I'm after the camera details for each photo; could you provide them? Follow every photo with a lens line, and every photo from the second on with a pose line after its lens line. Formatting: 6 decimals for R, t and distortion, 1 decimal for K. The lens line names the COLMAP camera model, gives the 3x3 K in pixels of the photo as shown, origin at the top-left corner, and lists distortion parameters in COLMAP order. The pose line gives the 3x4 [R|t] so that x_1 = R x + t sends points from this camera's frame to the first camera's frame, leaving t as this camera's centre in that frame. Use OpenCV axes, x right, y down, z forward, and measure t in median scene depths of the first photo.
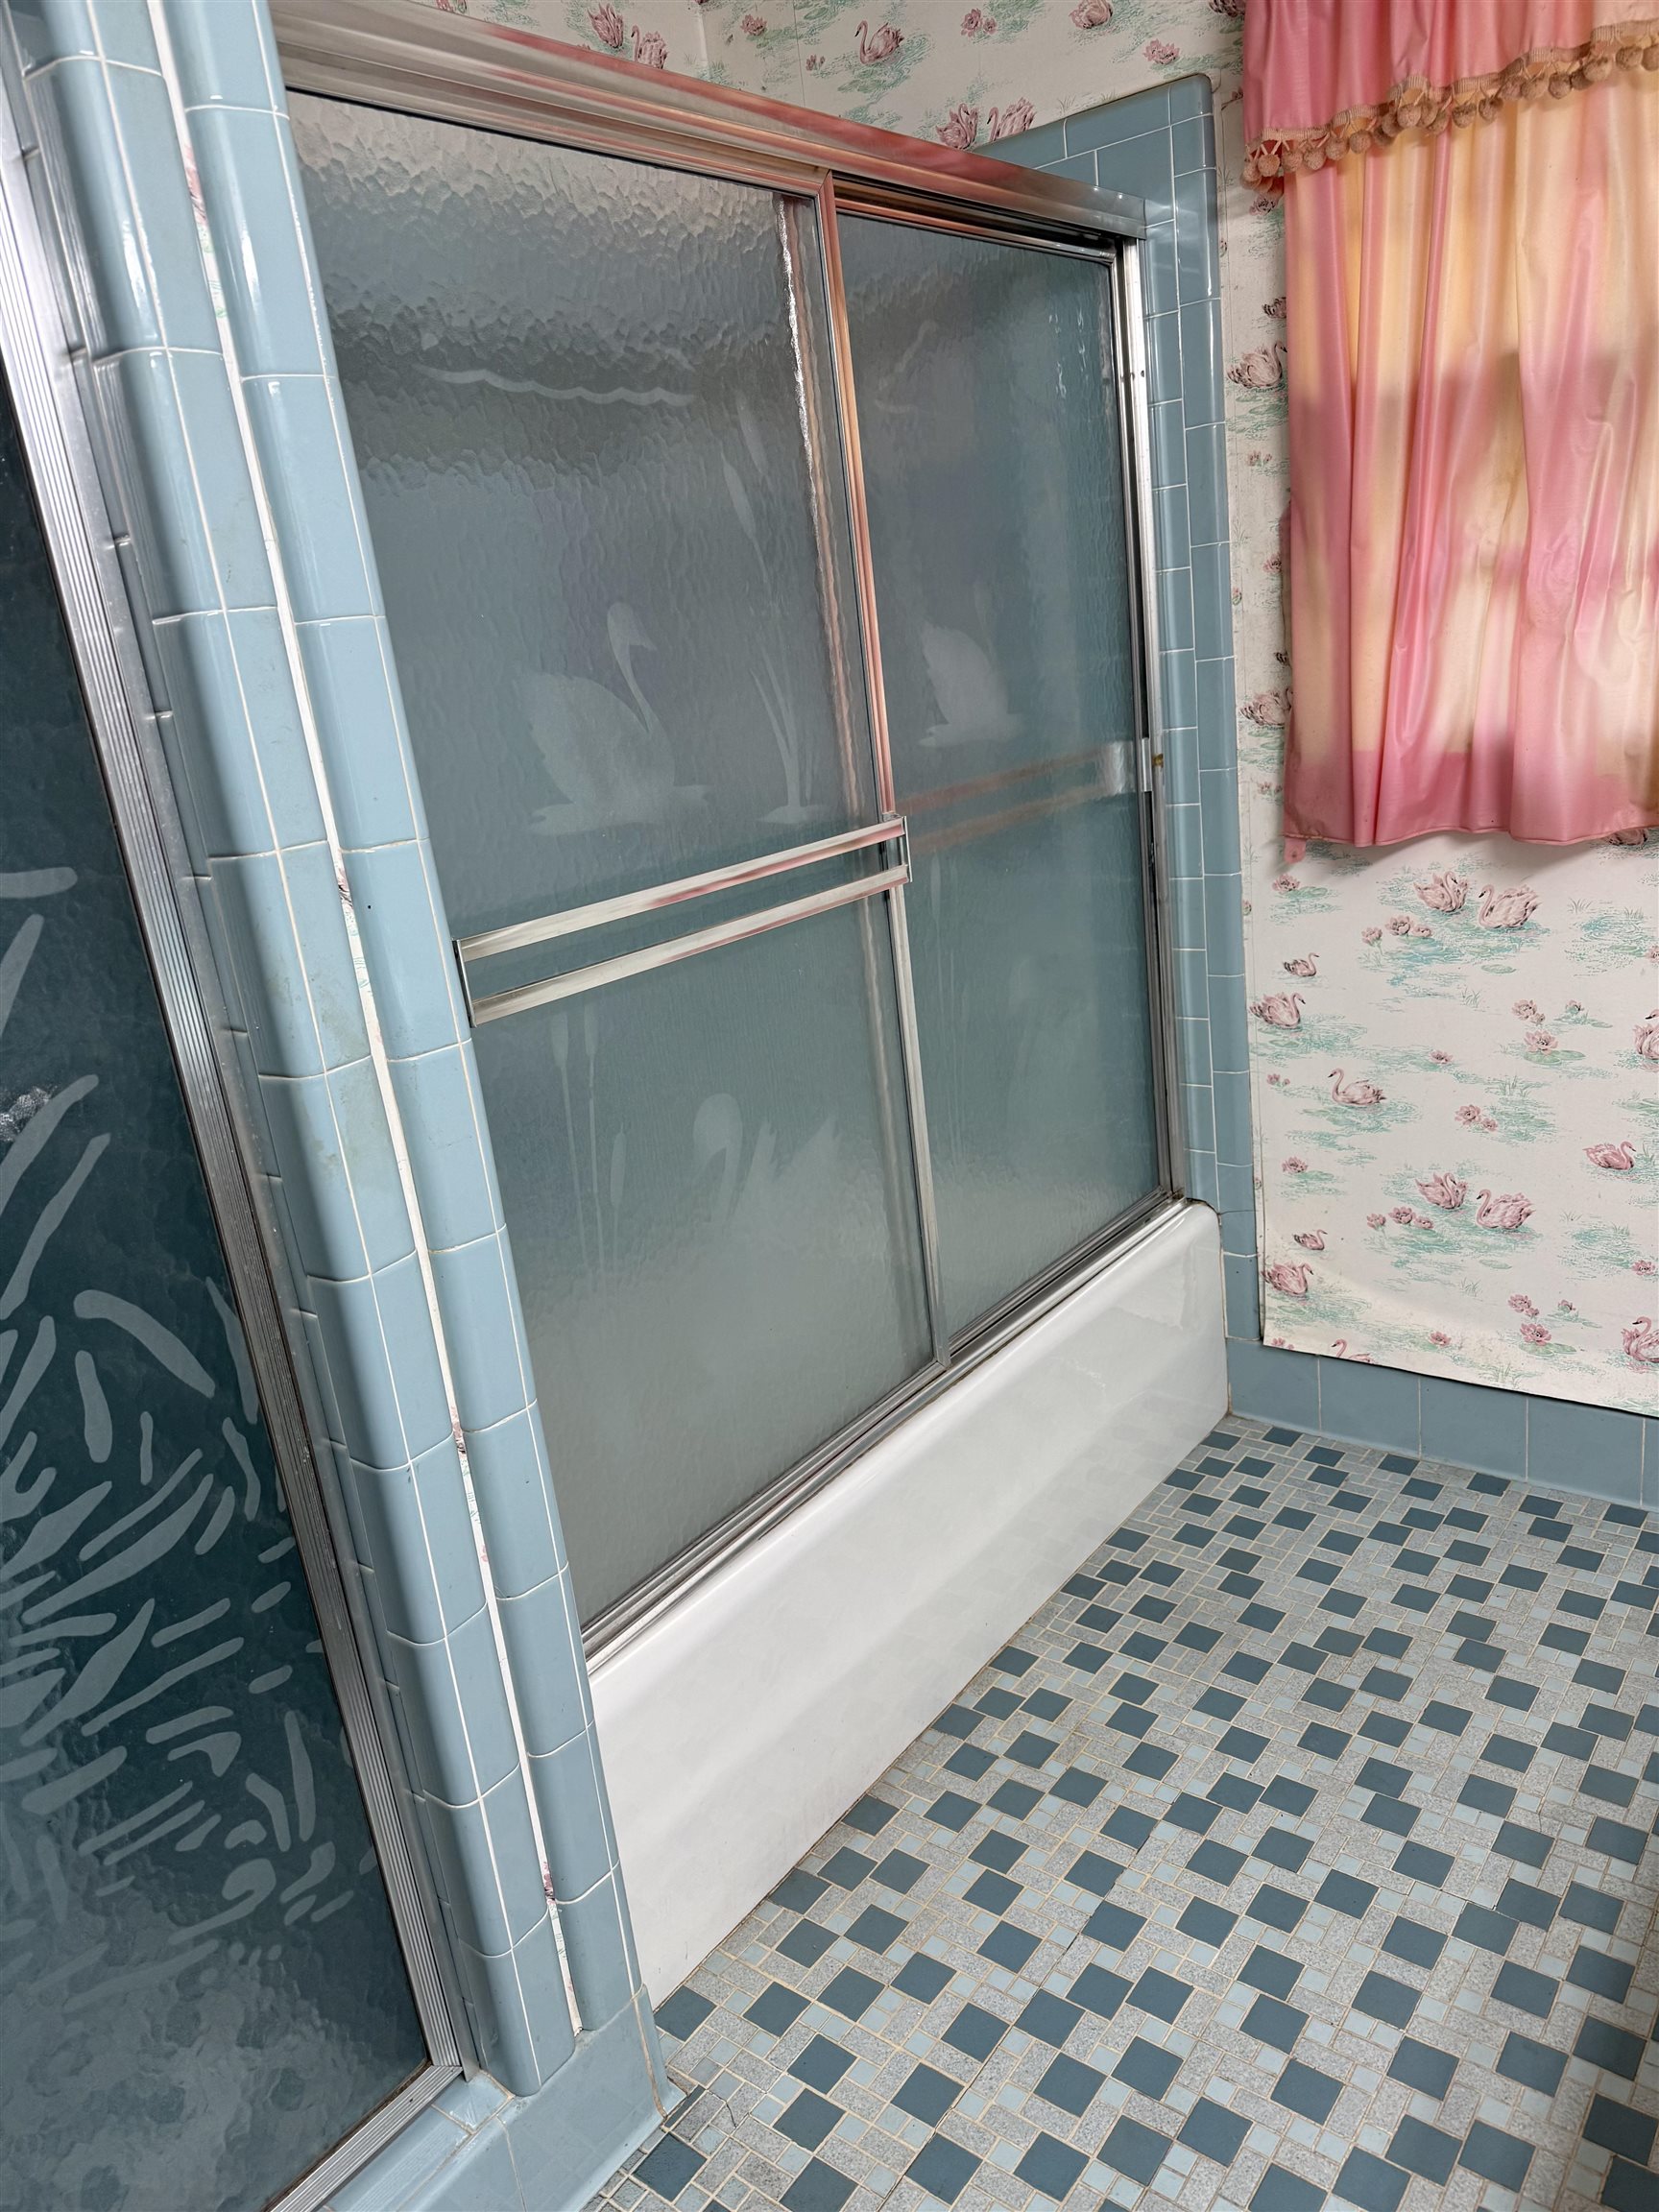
lens RADIAL K [[1568.1, 0, 832.0], [0, 1568.1, 1109.8], [0, 0, 1]] dist [0.000100, -0.003159]
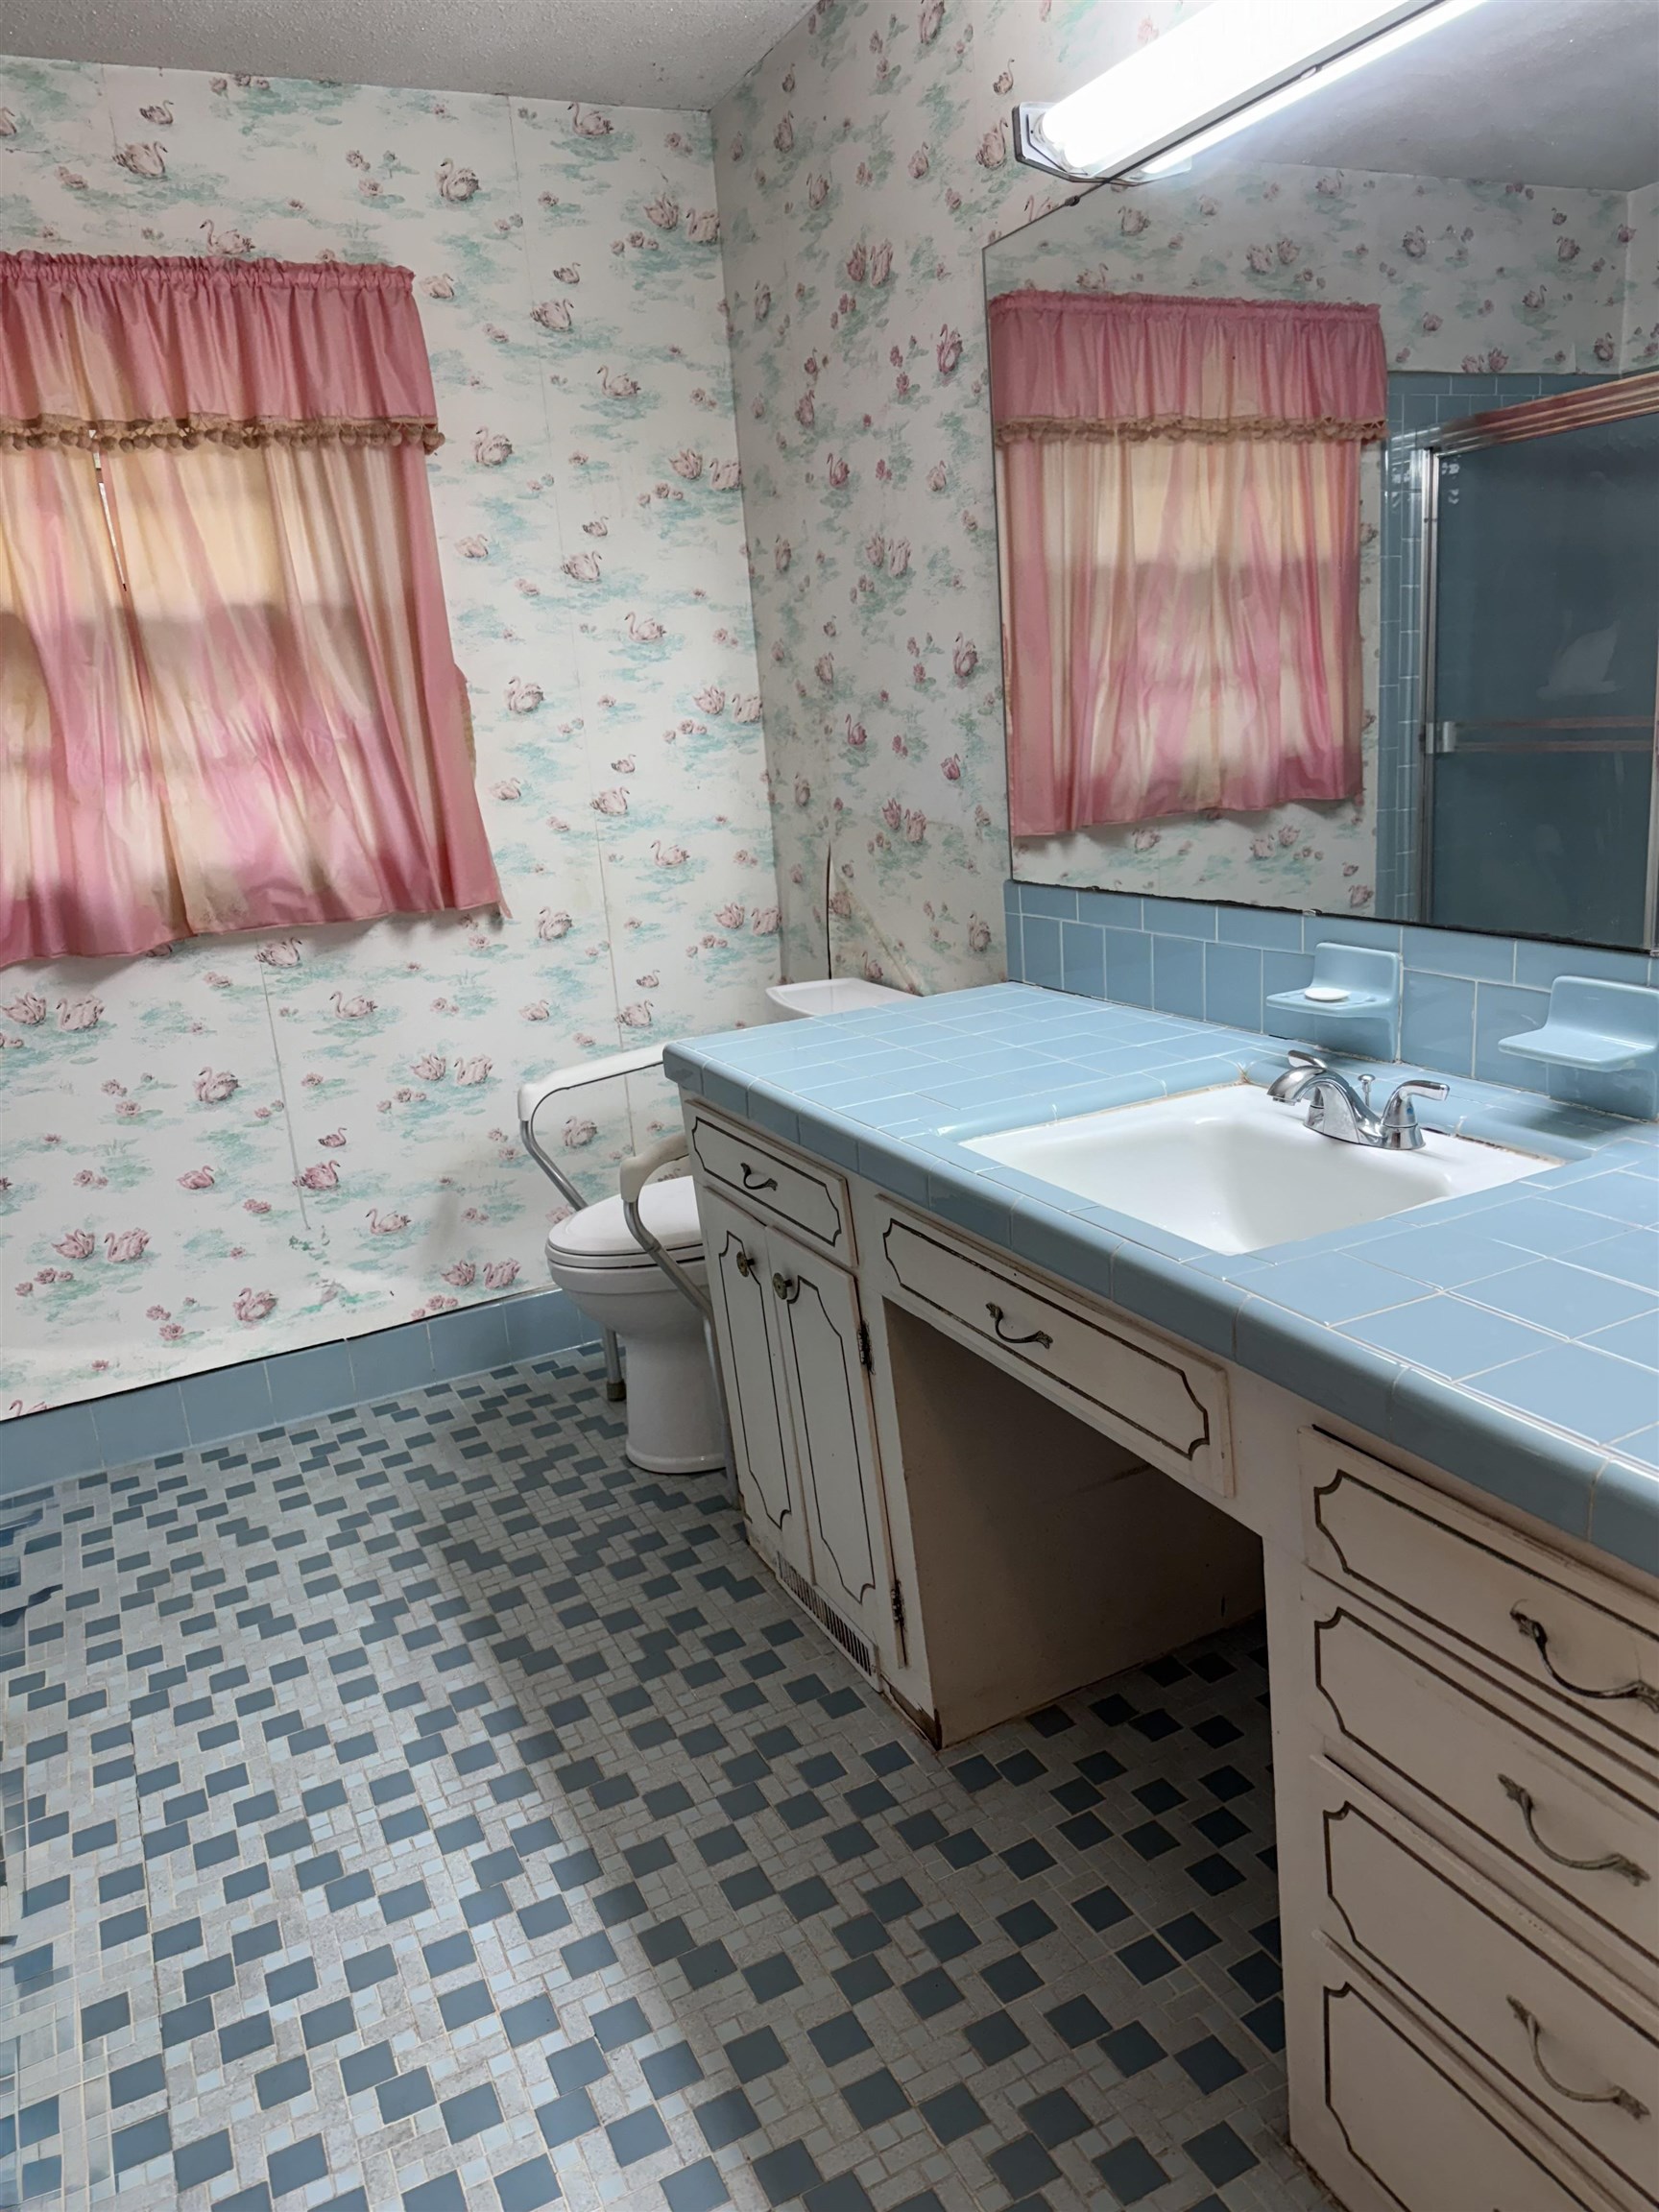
lens RADIAL K [[1567.8, 0, 829.5], [0, 1567.8, 1106.0], [0, 0, 1]] dist [0.042362, -0.004635]
pose [[0.438949, -0.151269, 0.885687, -0.489950], [0.294733, 0.955426, 0.017109, 0.109963], [-0.848797, 0.253532, 0.463967, -0.140891]]
